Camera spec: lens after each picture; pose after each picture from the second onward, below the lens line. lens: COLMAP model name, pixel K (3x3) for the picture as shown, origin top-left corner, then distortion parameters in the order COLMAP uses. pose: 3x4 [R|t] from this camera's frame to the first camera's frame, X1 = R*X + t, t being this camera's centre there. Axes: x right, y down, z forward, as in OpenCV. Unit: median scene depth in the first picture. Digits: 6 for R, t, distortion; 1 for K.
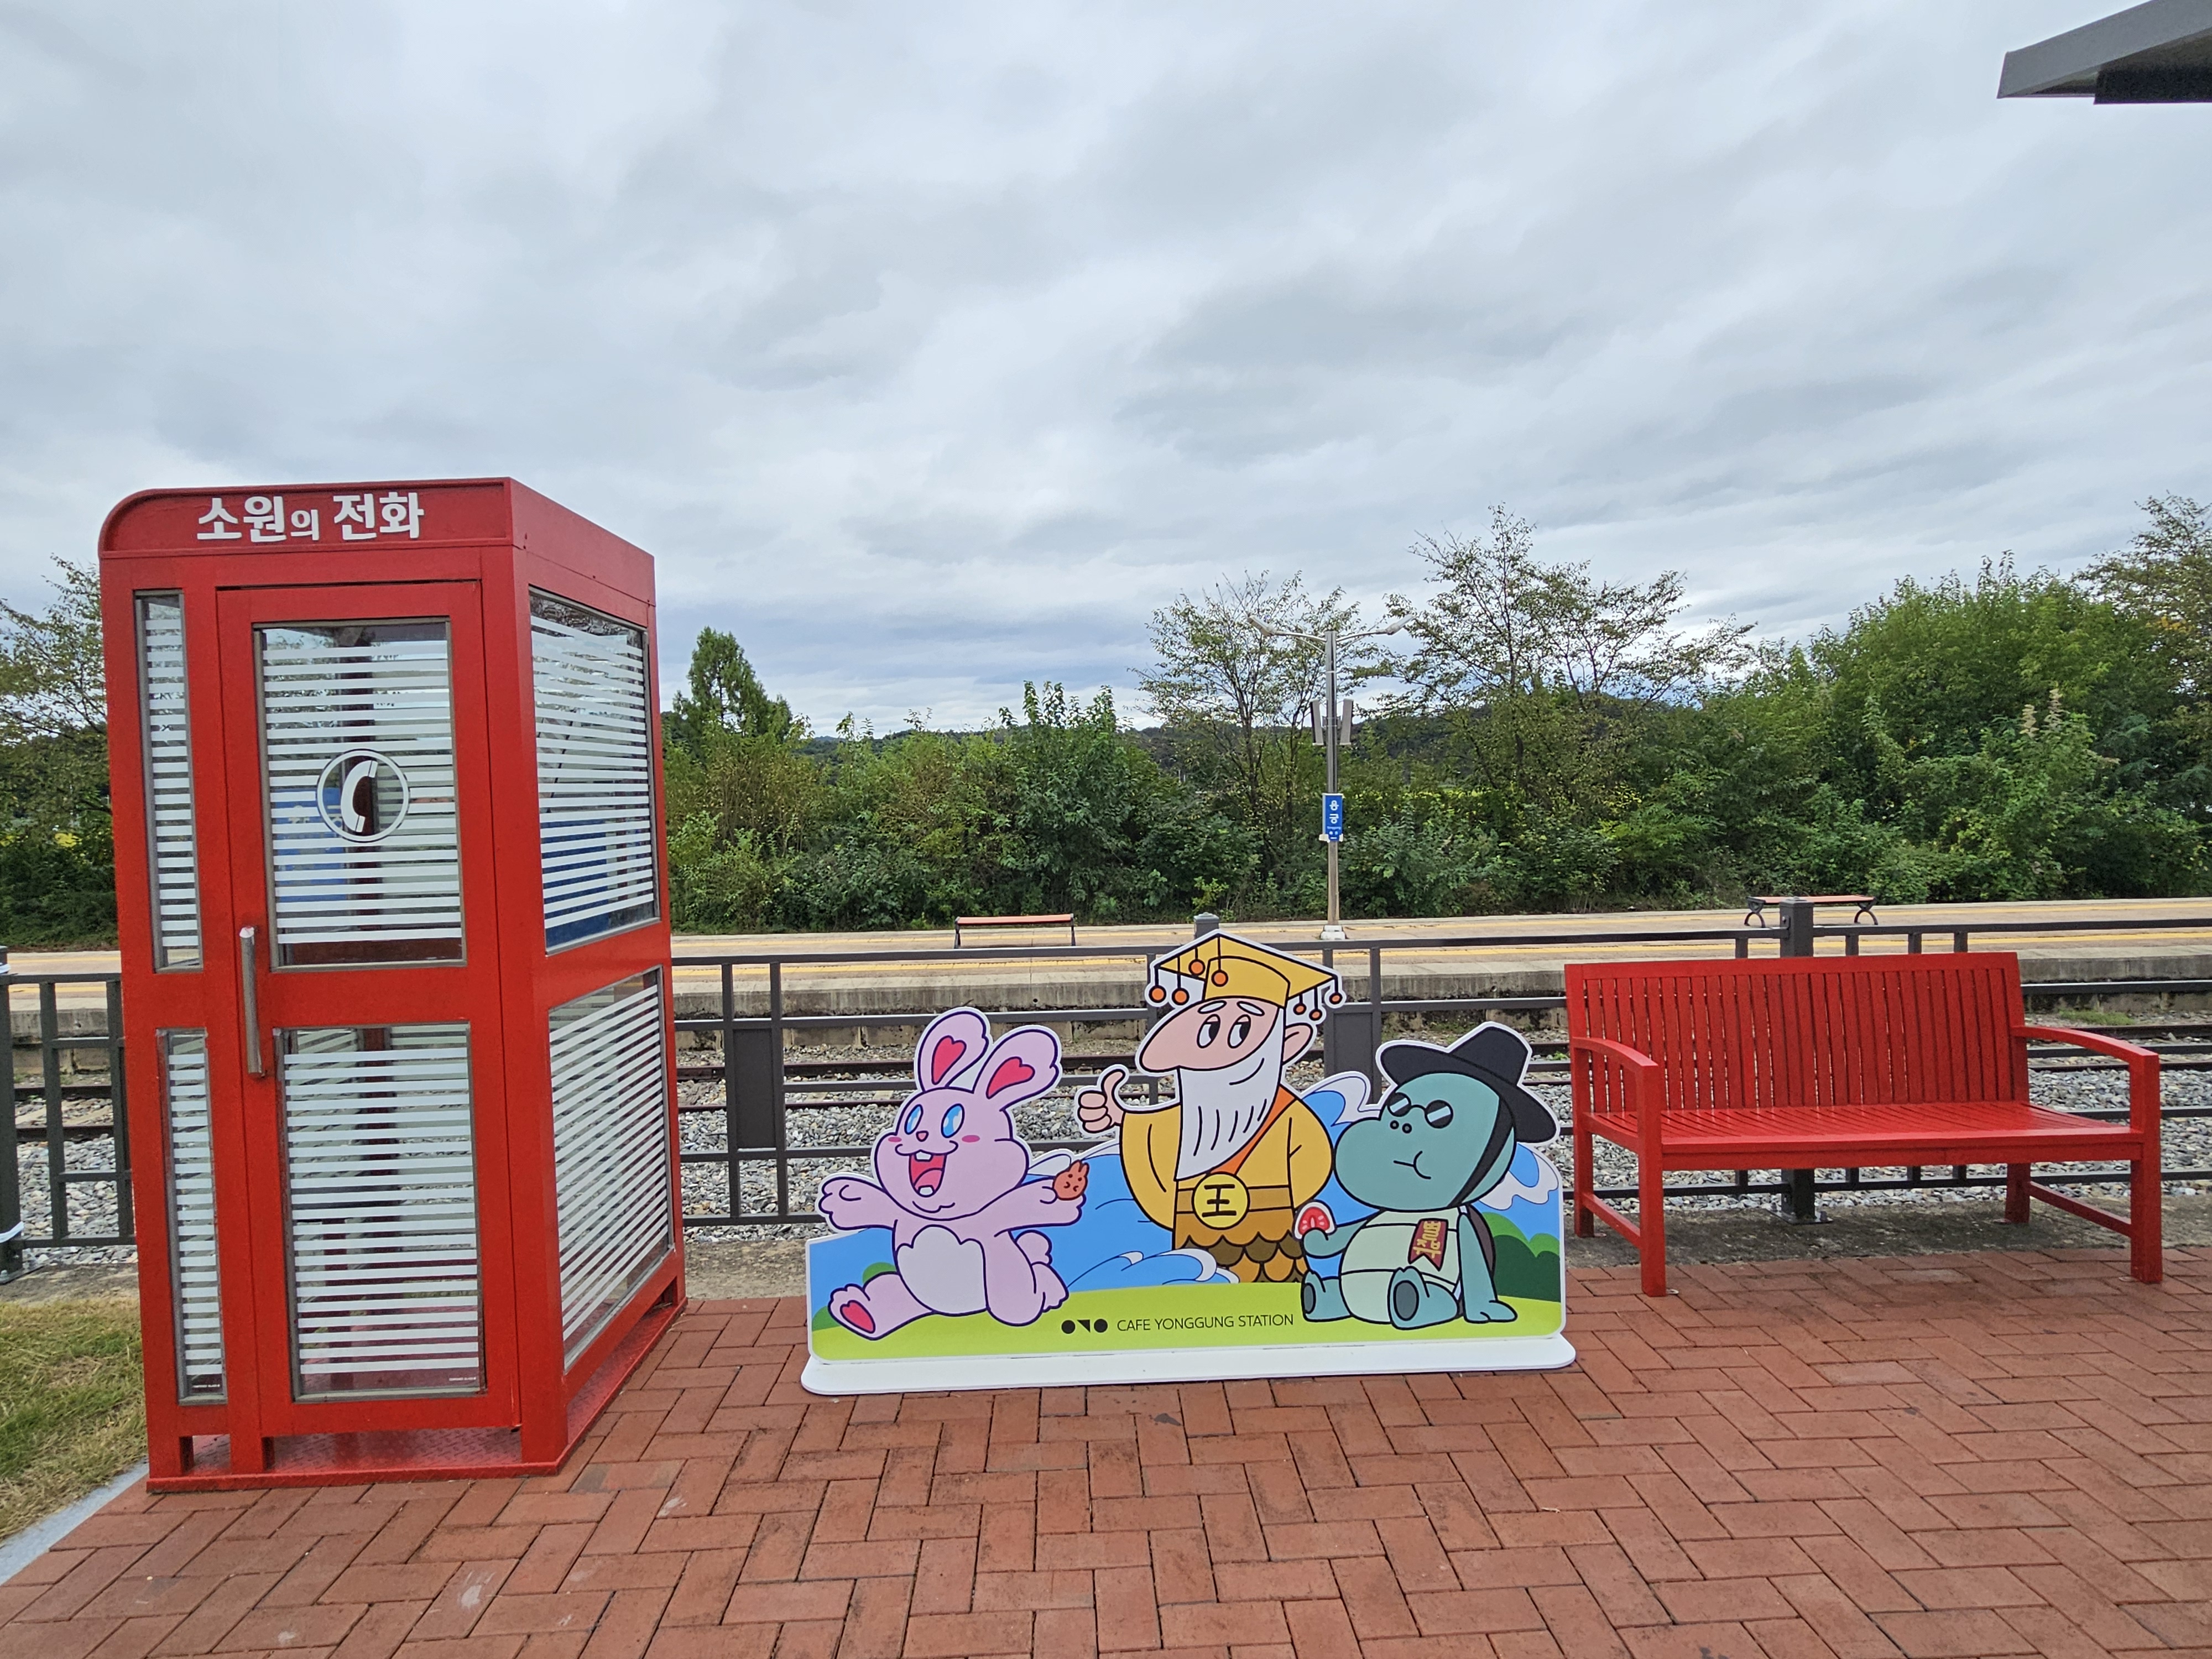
lens RADIAL K [[1228.5, 0, 1106.5], [0, 1228.5, 813.8], [0, 0, 1]] dist [0.004297, -0.000668]
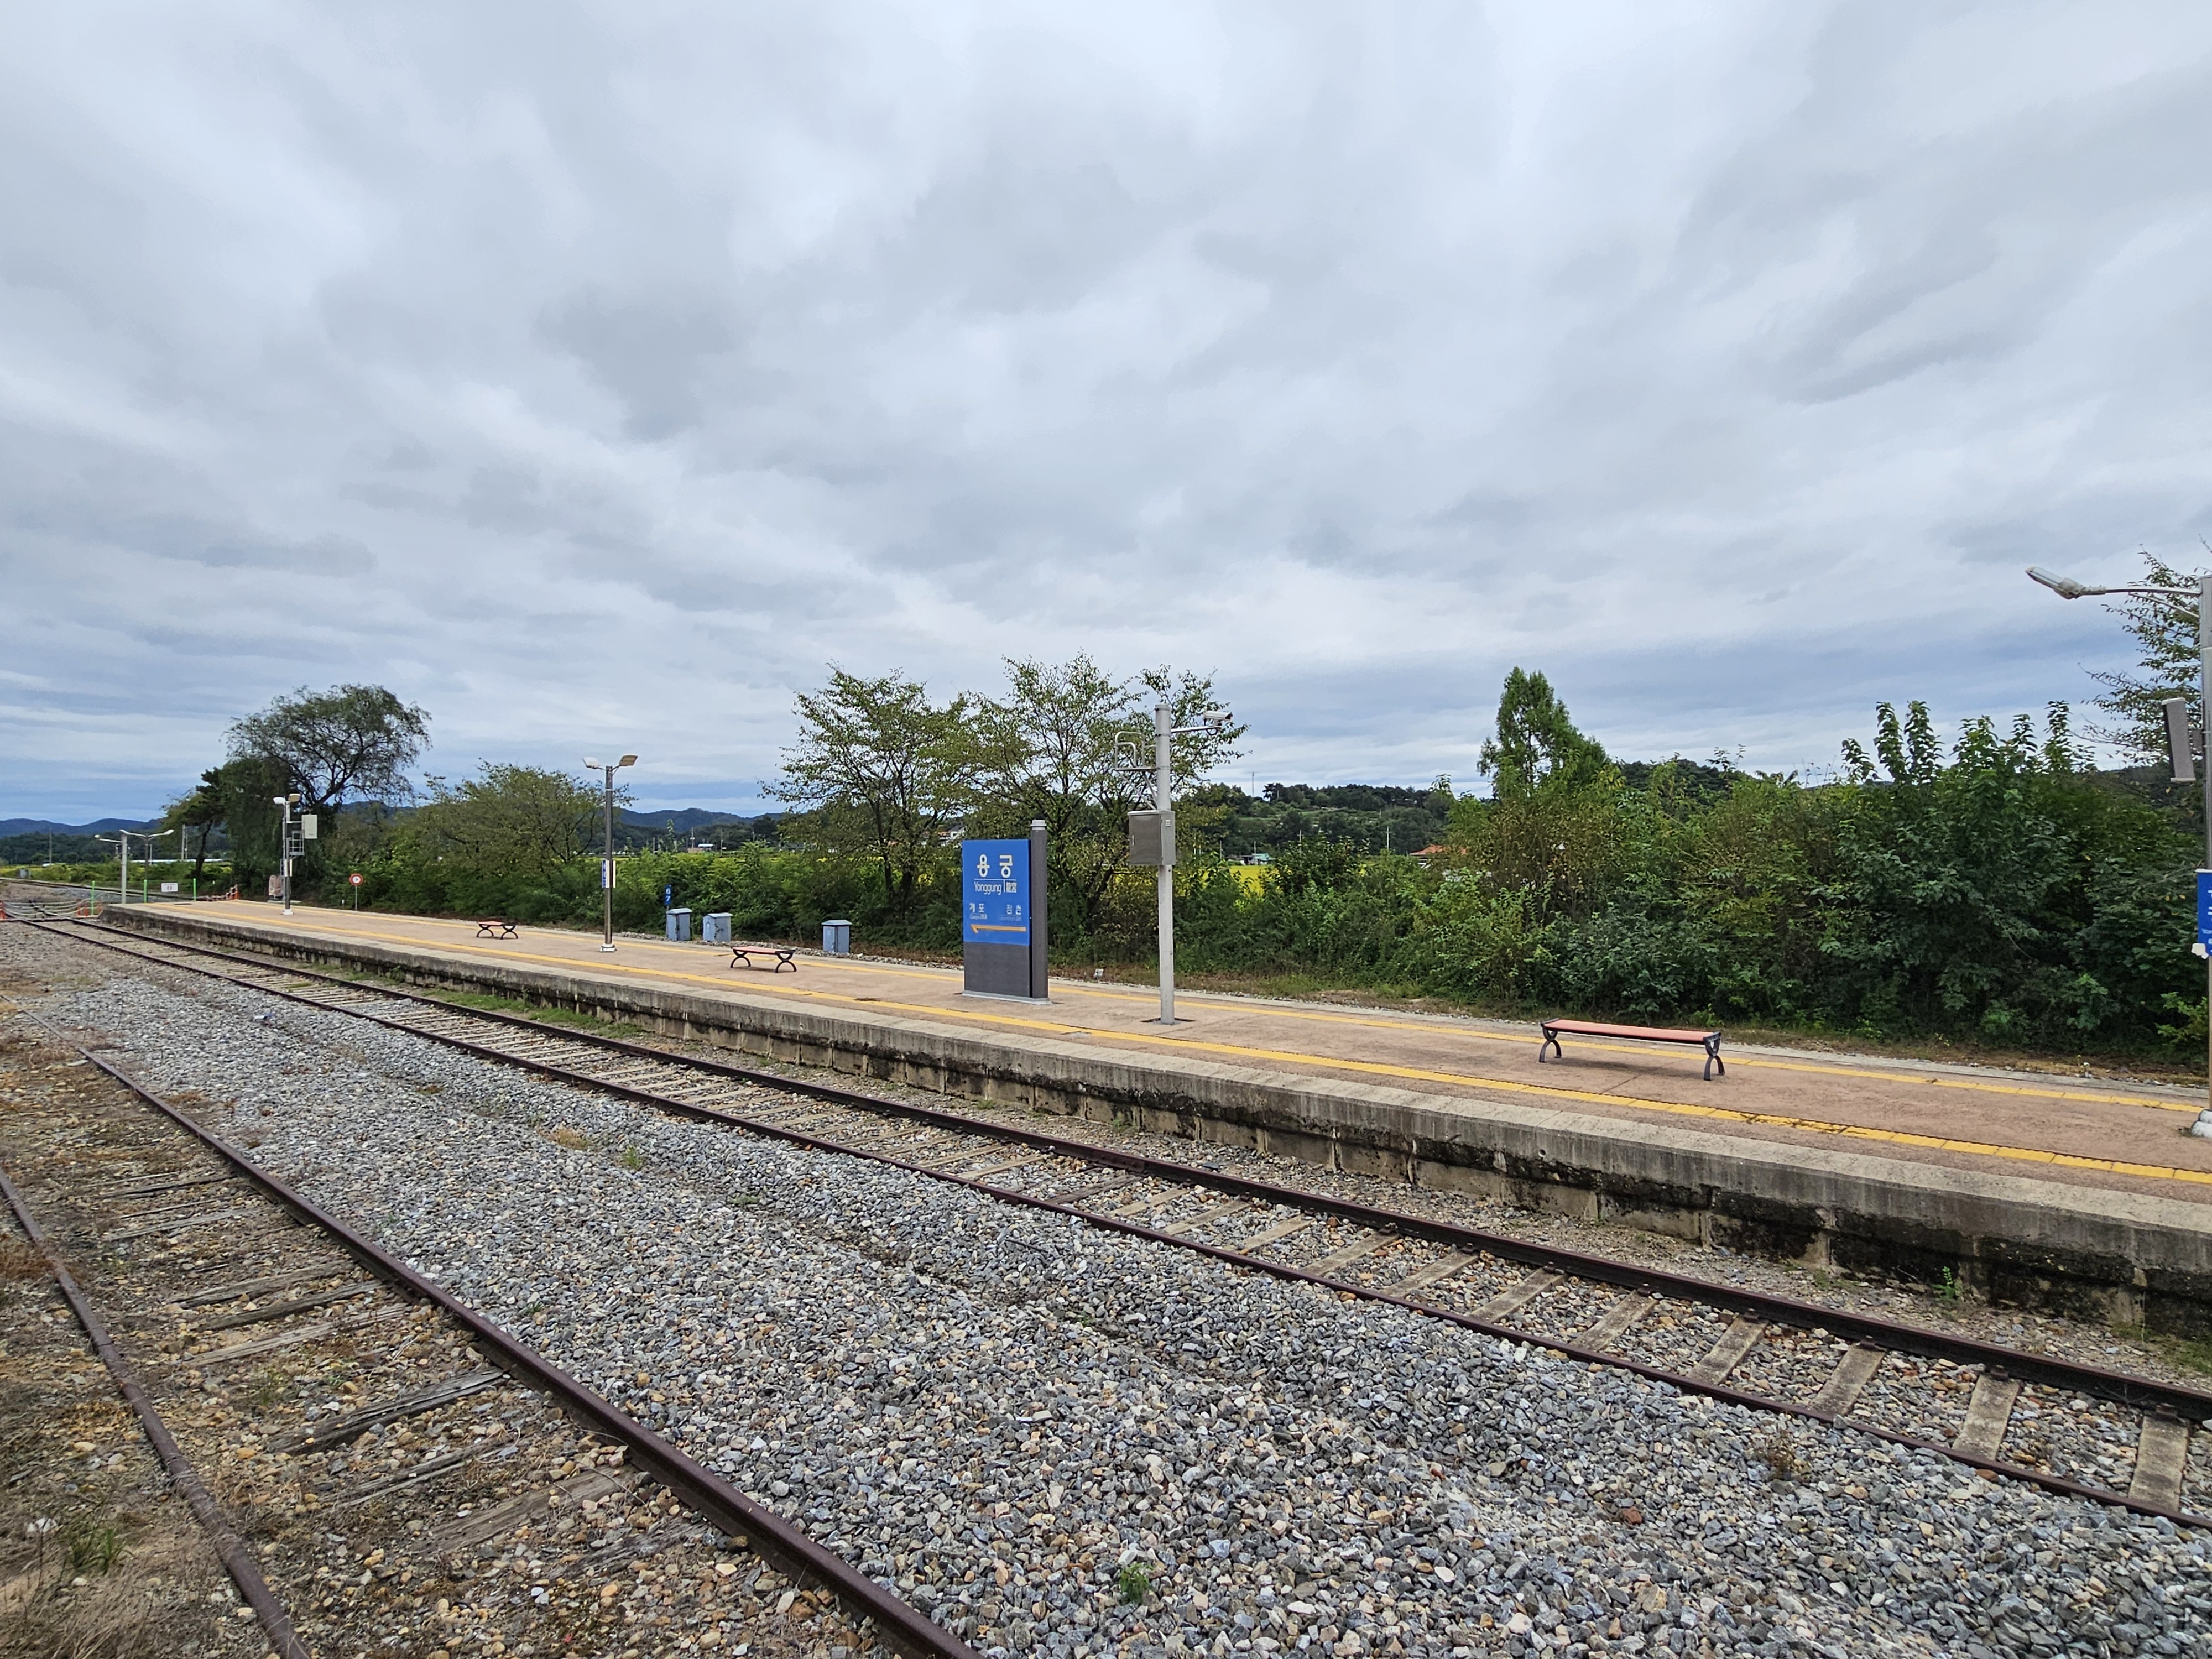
lens RADIAL K [[1228.5, 0, 1116.1], [0, 1228.5, 825.5], [0, 0, 1]] dist [0.004297, -0.000668]
pose [[0.707902, 0.002902, -0.706305, 0.135754], [-0.024808, 0.999477, -0.020757, -0.007729], [0.705875, 0.032216, 0.707603, 0.161668]]
